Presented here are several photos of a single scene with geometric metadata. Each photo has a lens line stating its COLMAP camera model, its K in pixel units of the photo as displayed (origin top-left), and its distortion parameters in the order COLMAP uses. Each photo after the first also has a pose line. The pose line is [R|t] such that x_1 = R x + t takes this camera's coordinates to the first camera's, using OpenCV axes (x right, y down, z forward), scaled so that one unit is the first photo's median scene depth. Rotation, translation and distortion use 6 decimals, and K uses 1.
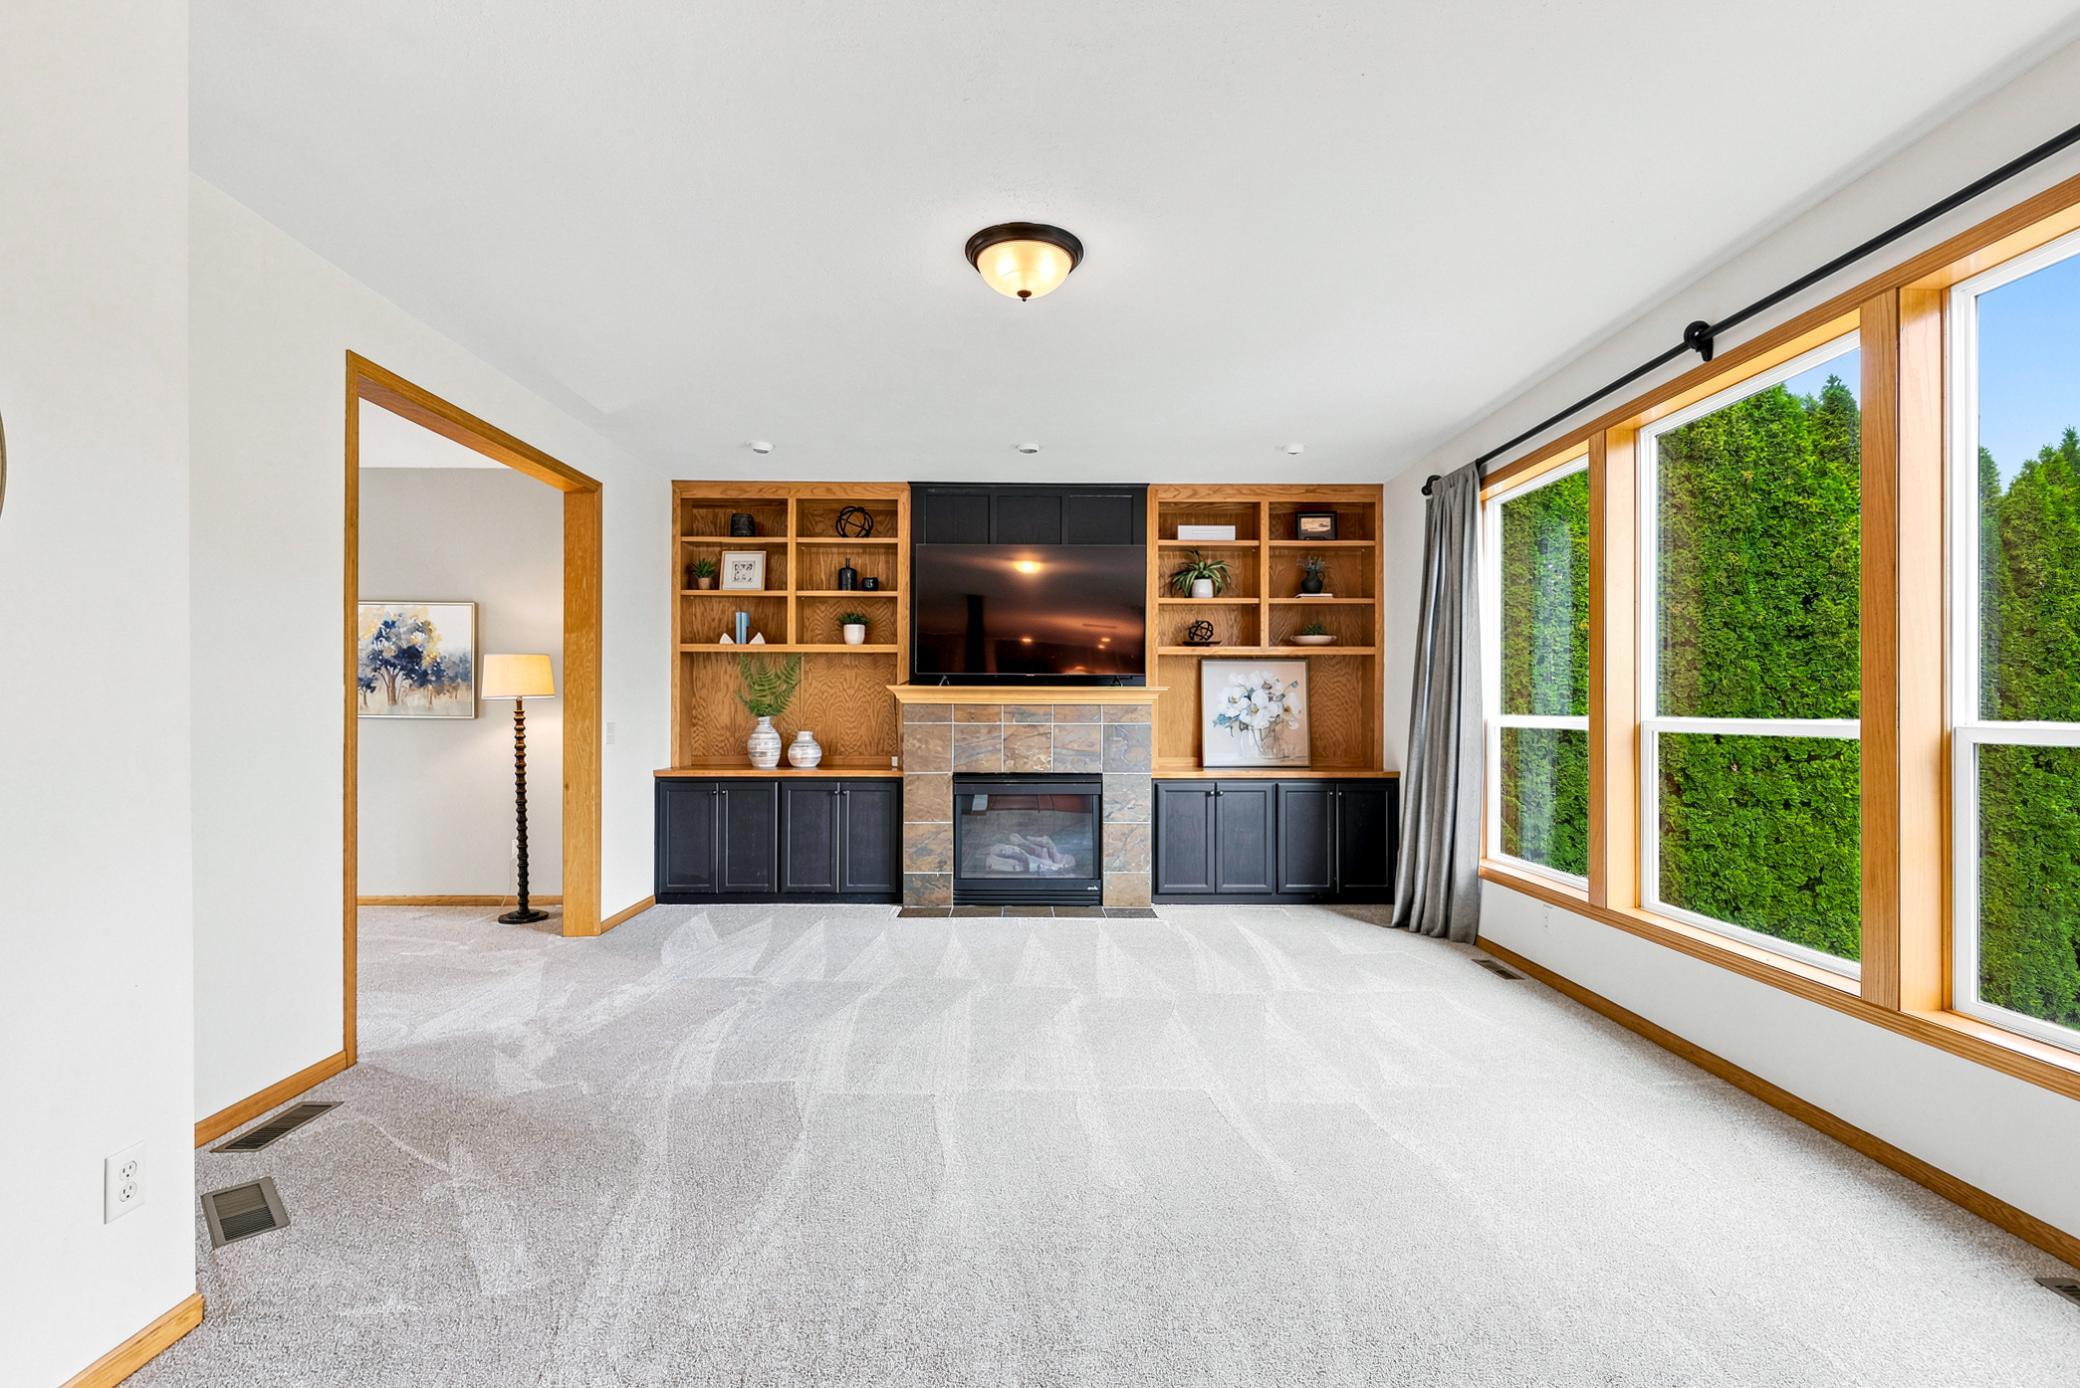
lens RADIAL K [[965.7, 0, 1050.1], [0, 965.7, 722.7], [0, 0, 1]] dist [0.002473, 0.000203]
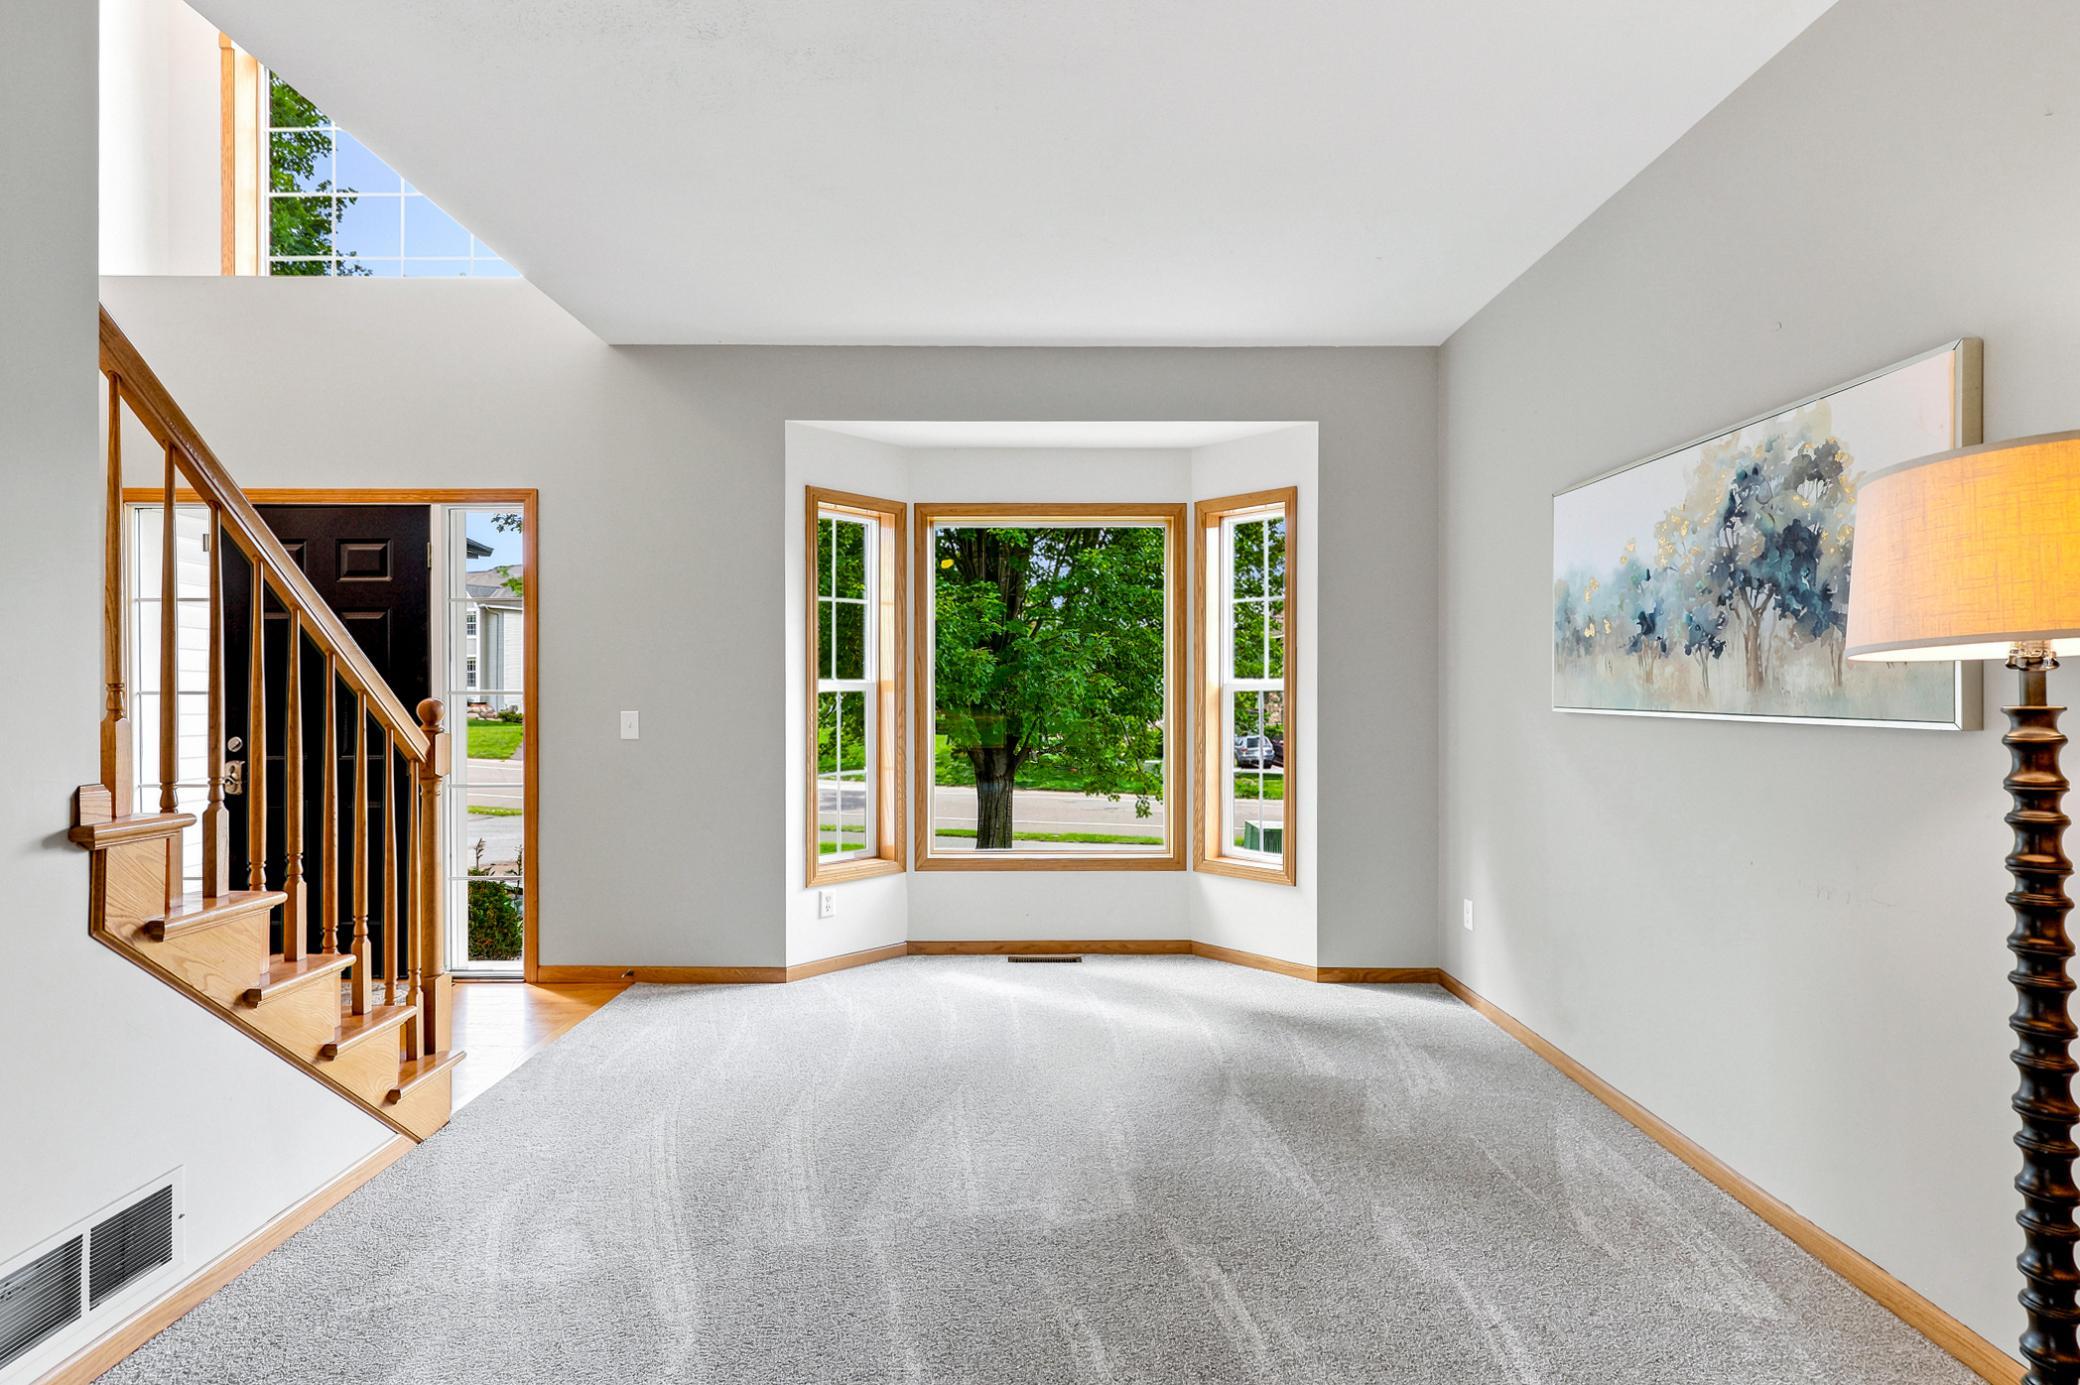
lens RADIAL K [[946.7, 0, 1039.5], [0, 946.7, 681.3], [0, 0, 1]] dist [-0.000330, 0.000149]
pose [[-0.025868, -0.014773, -0.999556, -0.285179], [-0.011941, 0.999824, -0.014468, -0.011451], [0.999594, 0.011561, -0.026040, 0.688533]]
